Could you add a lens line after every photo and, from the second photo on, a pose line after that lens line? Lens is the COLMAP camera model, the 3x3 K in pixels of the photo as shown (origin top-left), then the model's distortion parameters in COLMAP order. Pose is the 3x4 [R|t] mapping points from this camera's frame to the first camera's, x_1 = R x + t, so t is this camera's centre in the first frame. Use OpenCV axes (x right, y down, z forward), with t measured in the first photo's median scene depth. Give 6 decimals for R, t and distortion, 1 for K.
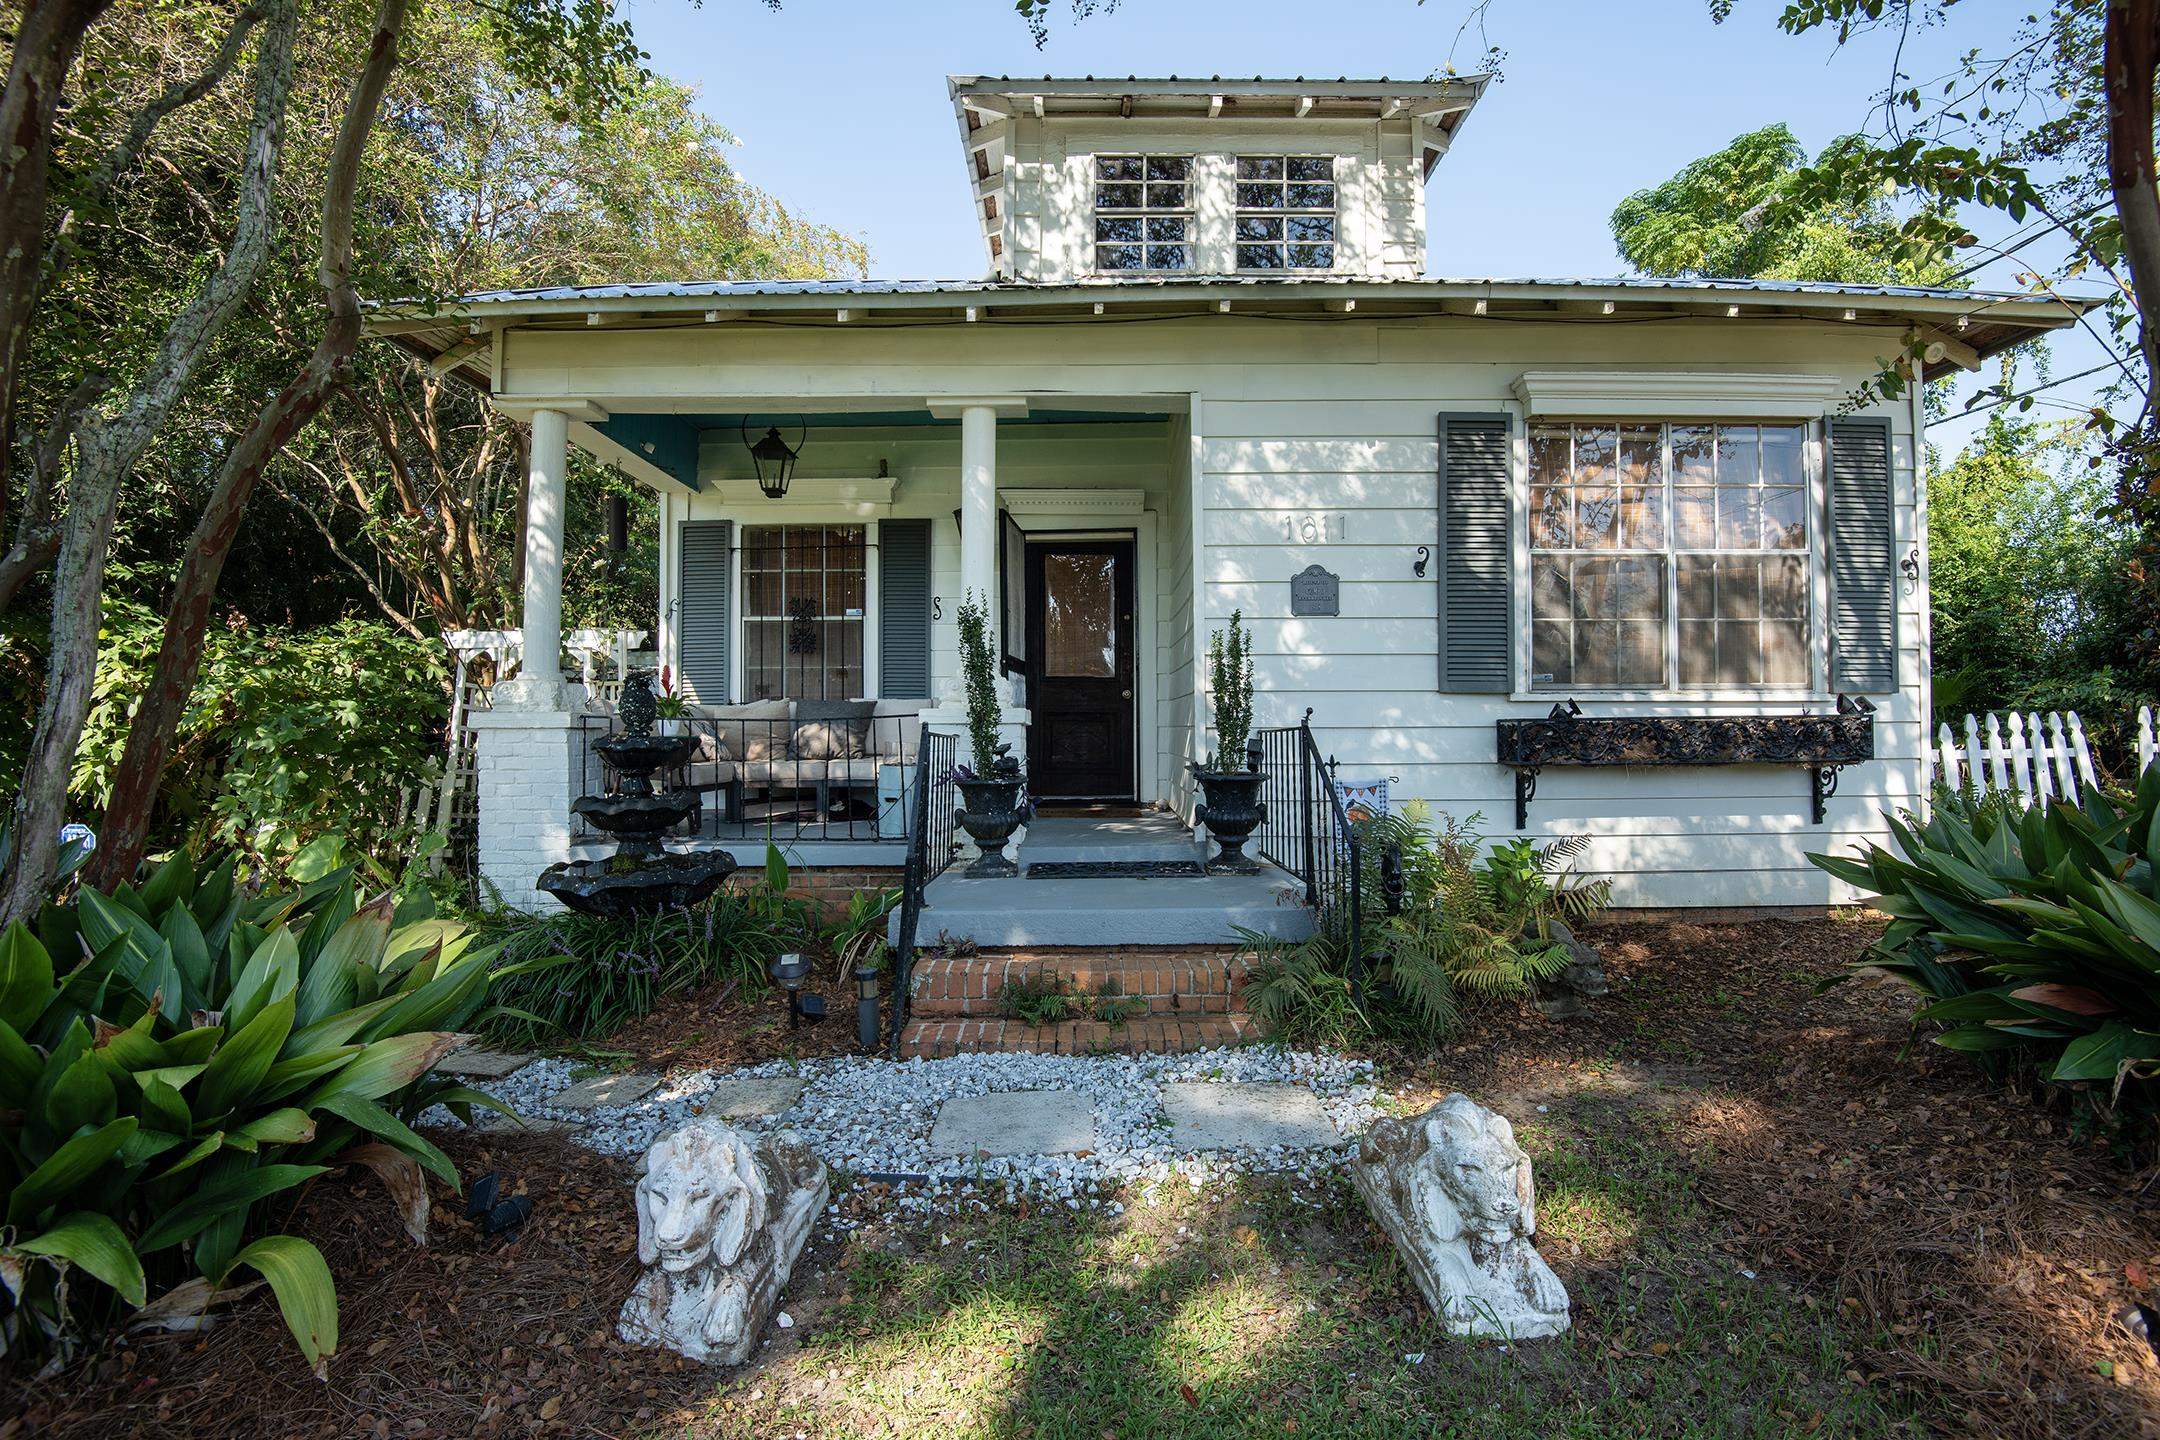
lens RADIAL K [[1006.6, 0, 1087.2], [0, 1006.6, 724.0], [0, 0, 1]] dist [-0.001570, -0.024021]
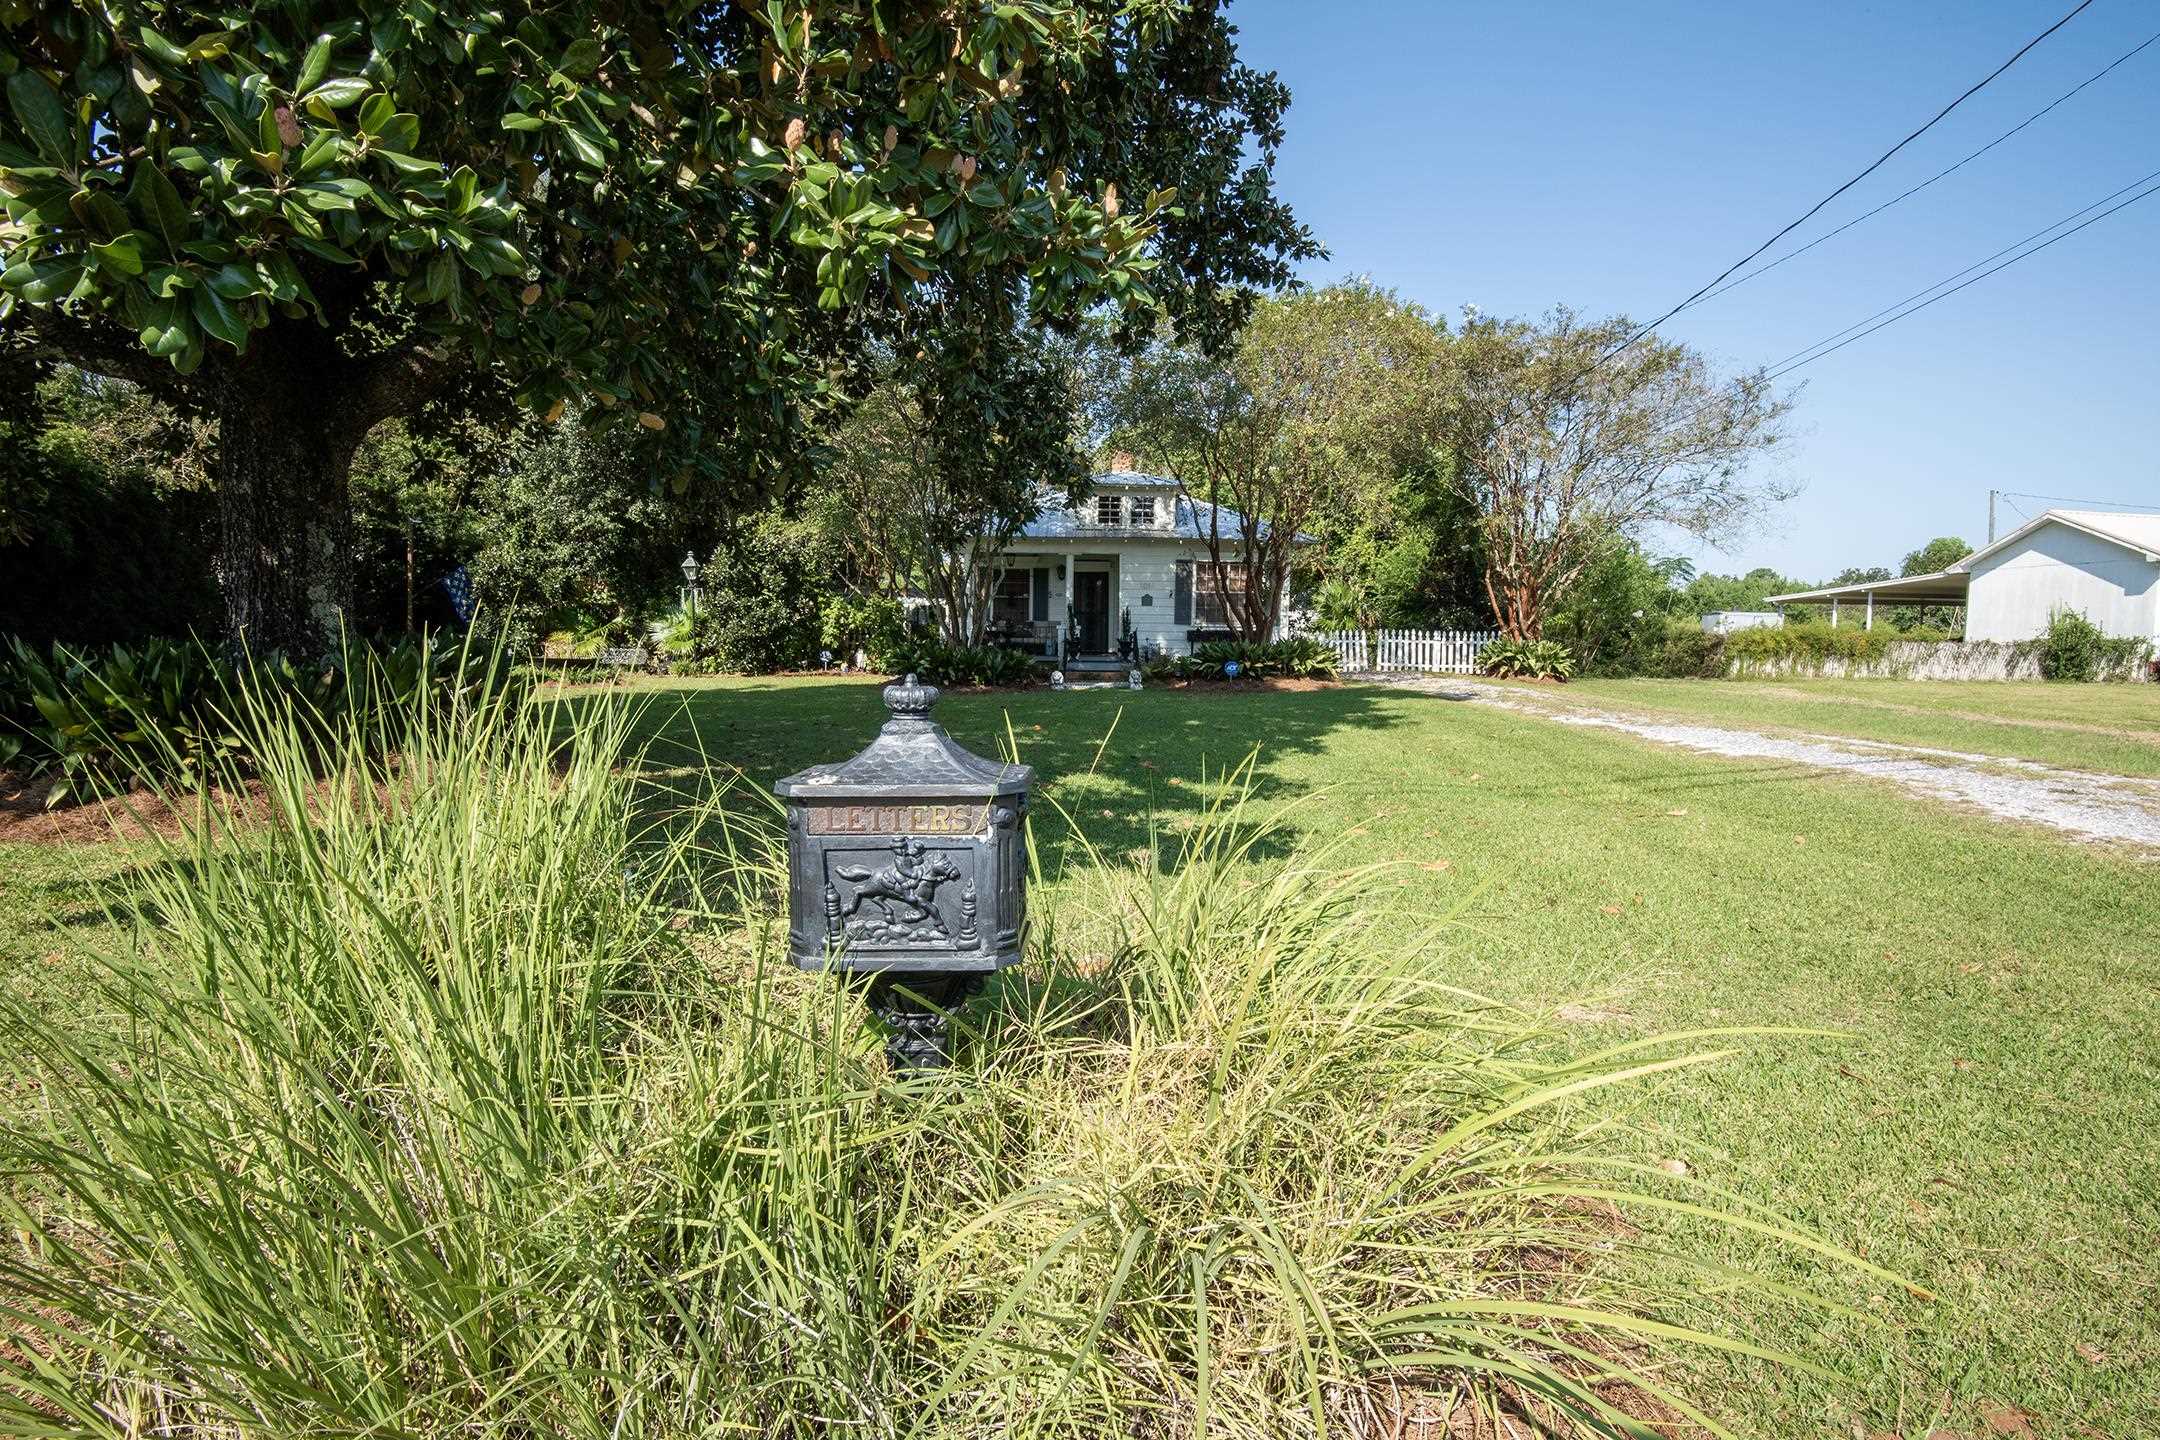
lens RADIAL K [[1006.6, 0, 1087.2], [0, 1006.6, 724.0], [0, 0, 1]] dist [-0.001570, -0.024021]
pose [[0.999856, 0.016105, -0.005419, -0.000770], [-0.015491, 0.994981, 0.098855, -0.018028], [0.006984, -0.098757, 0.995087, -3.319836]]
